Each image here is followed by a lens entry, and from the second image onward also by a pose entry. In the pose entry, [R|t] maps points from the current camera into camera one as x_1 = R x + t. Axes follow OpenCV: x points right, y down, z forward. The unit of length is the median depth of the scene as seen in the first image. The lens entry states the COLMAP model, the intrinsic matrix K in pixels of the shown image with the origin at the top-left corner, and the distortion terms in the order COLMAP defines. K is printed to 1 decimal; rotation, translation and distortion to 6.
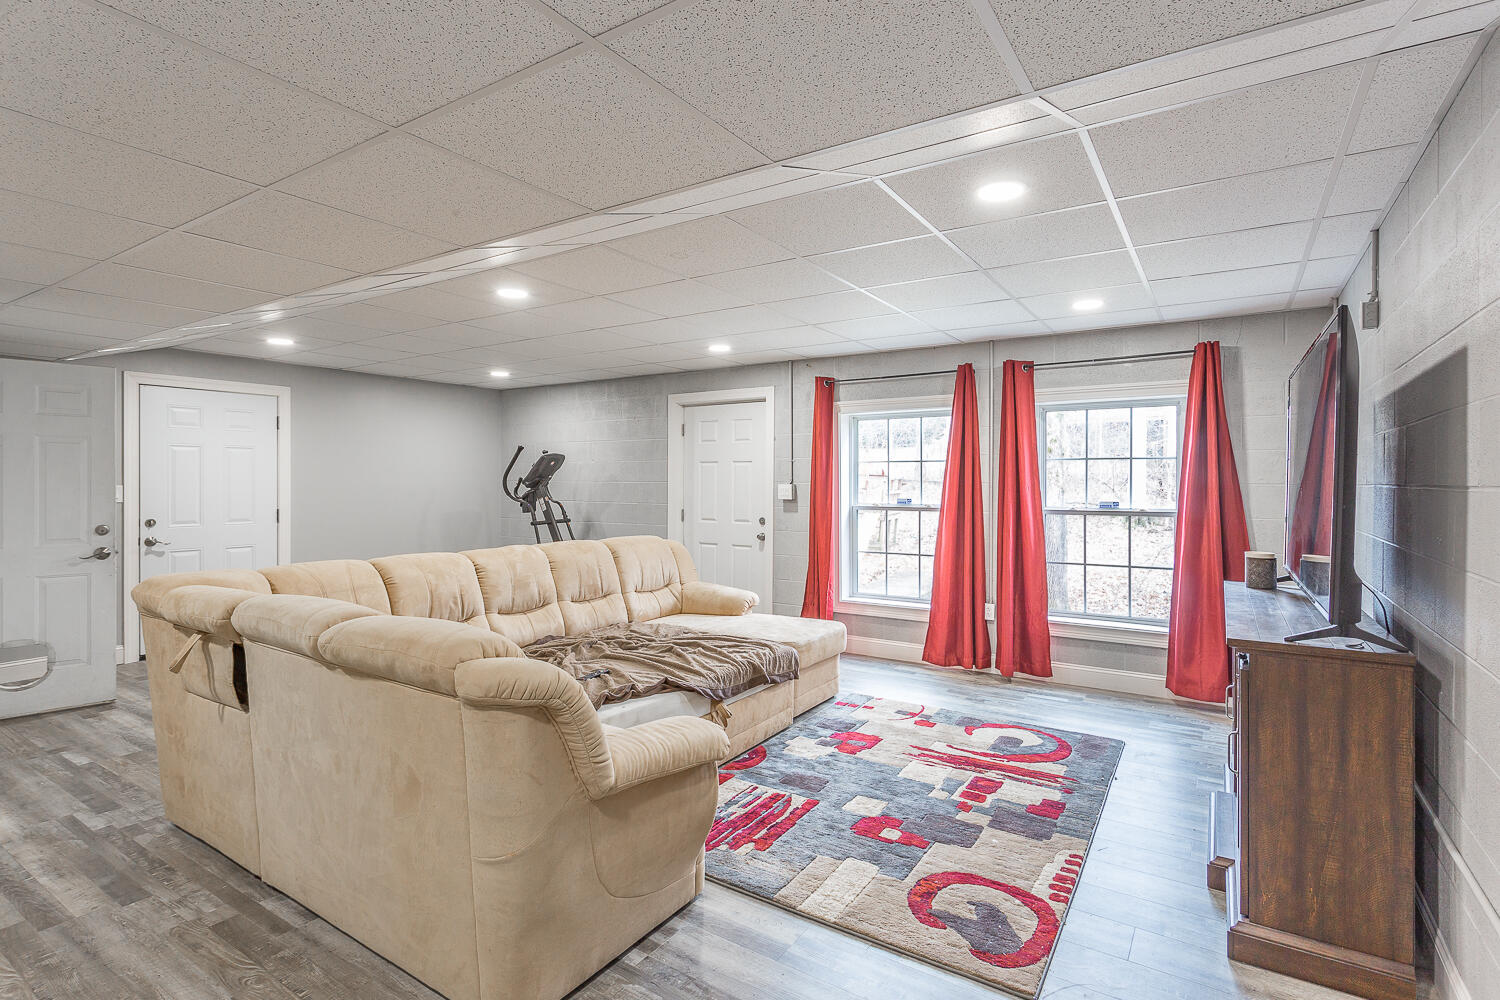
lens RADIAL K [[722.1, 0, 749.3], [0, 722.1, 493.8], [0, 0, 1]] dist [-0.000193, 0.001663]
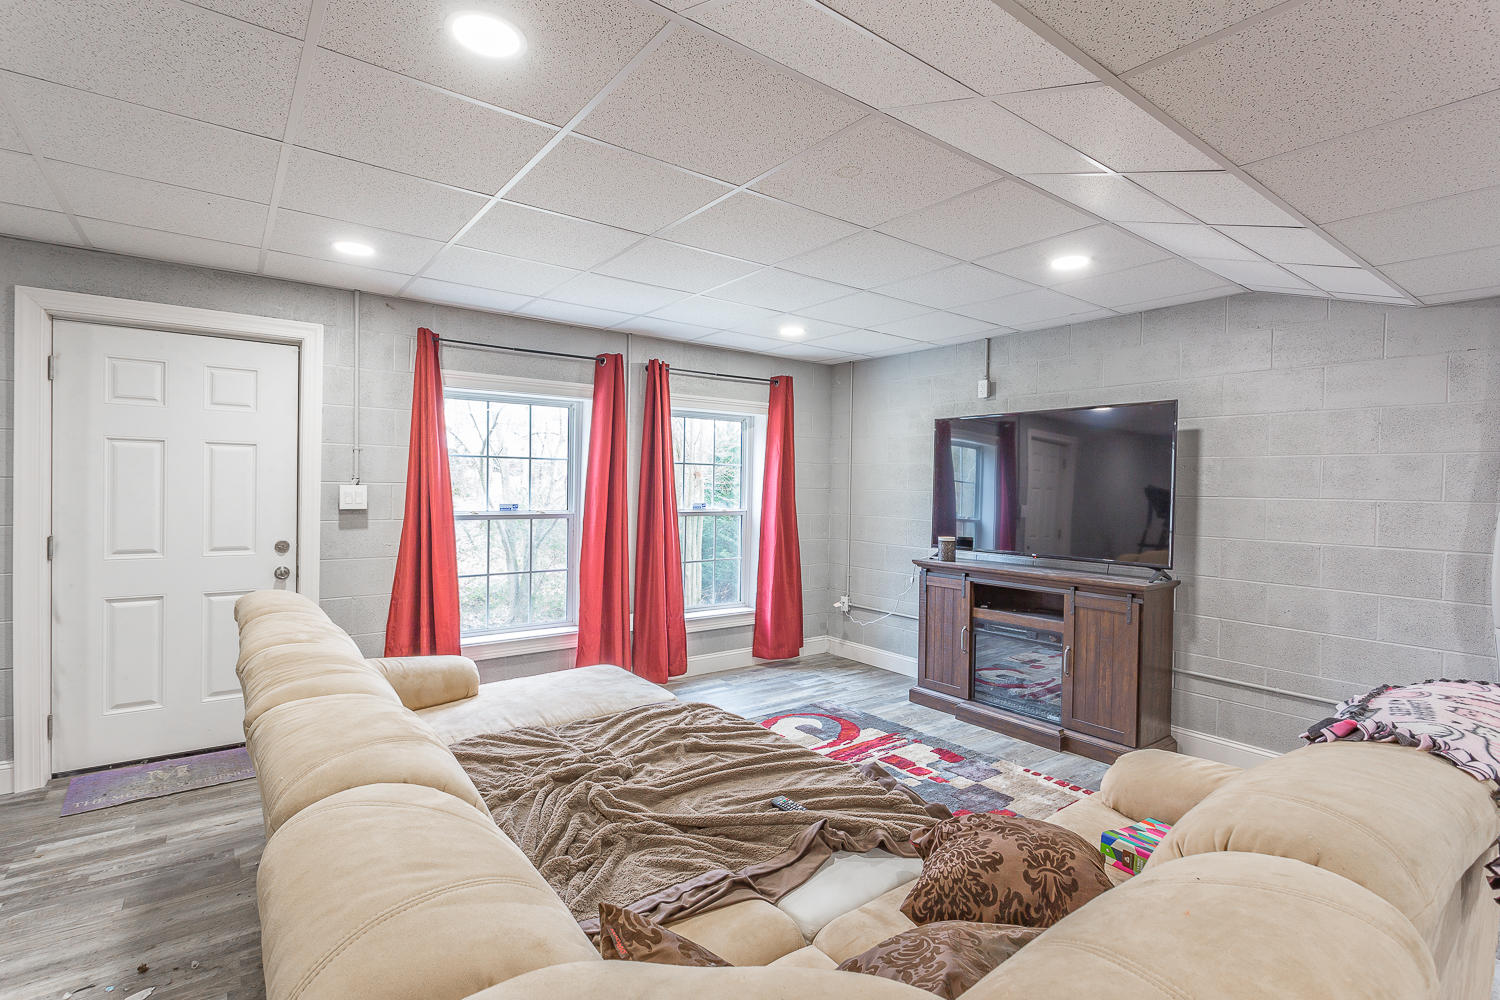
lens RADIAL K [[722.1, 0, 748.4], [0, 722.1, 494.9], [0, 0, 1]] dist [-0.000193, 0.001663]
pose [[0.339903, -0.004439, 0.940450, -0.510416], [0.008495, 0.999963, 0.001650, -0.002764], [-0.940422, 0.007428, 0.339928, 0.550187]]
